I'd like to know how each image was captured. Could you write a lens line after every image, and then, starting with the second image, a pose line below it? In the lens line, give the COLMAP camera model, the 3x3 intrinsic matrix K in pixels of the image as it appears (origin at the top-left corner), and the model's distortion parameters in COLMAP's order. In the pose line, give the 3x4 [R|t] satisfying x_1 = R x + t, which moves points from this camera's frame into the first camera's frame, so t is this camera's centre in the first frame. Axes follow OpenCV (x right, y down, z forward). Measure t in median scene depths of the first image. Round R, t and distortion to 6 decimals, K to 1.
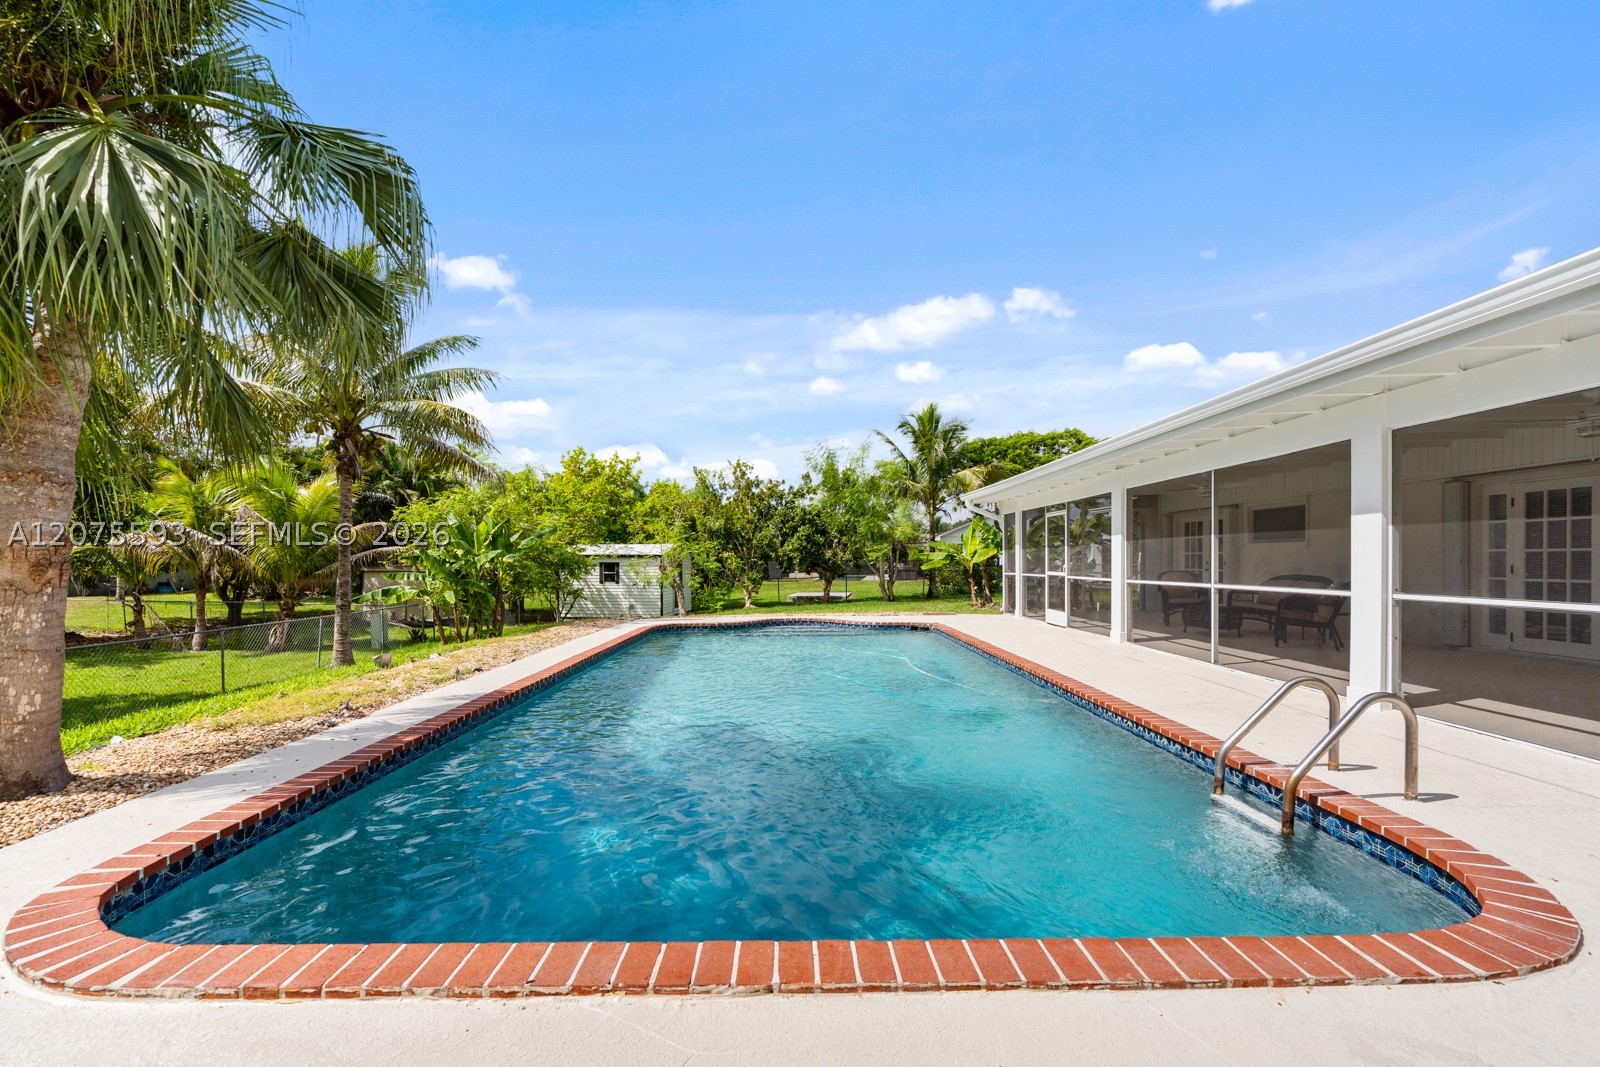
lens RADIAL K [[649.8, 0, 790.1], [0, 649.8, 535.8], [0, 0, 1]] dist [-0.001780, -0.000462]
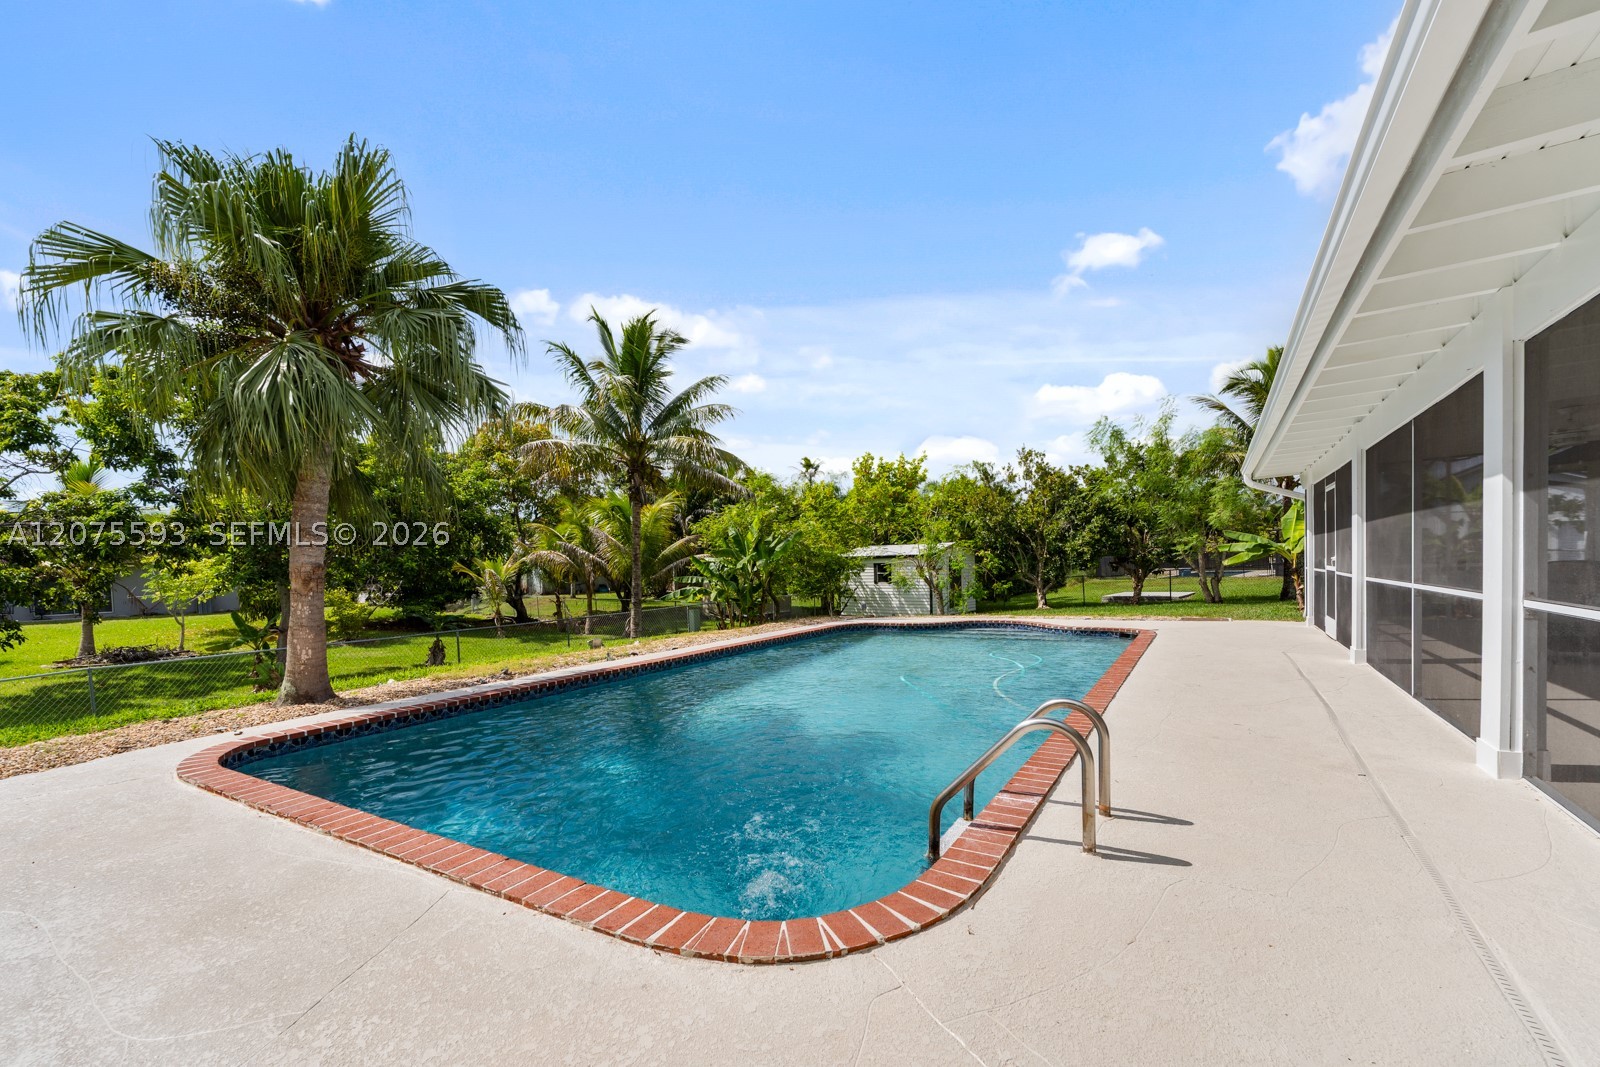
lens RADIAL K [[674.8, 0, 794.6], [0, 674.8, 545.9], [0, 0, 1]] dist [0.000027, -0.000049]
pose [[0.845536, -0.035985, -0.532704, 0.205199], [0.046760, 0.998883, 0.006744, -0.000365], [0.531866, -0.030611, 0.846275, 0.020219]]
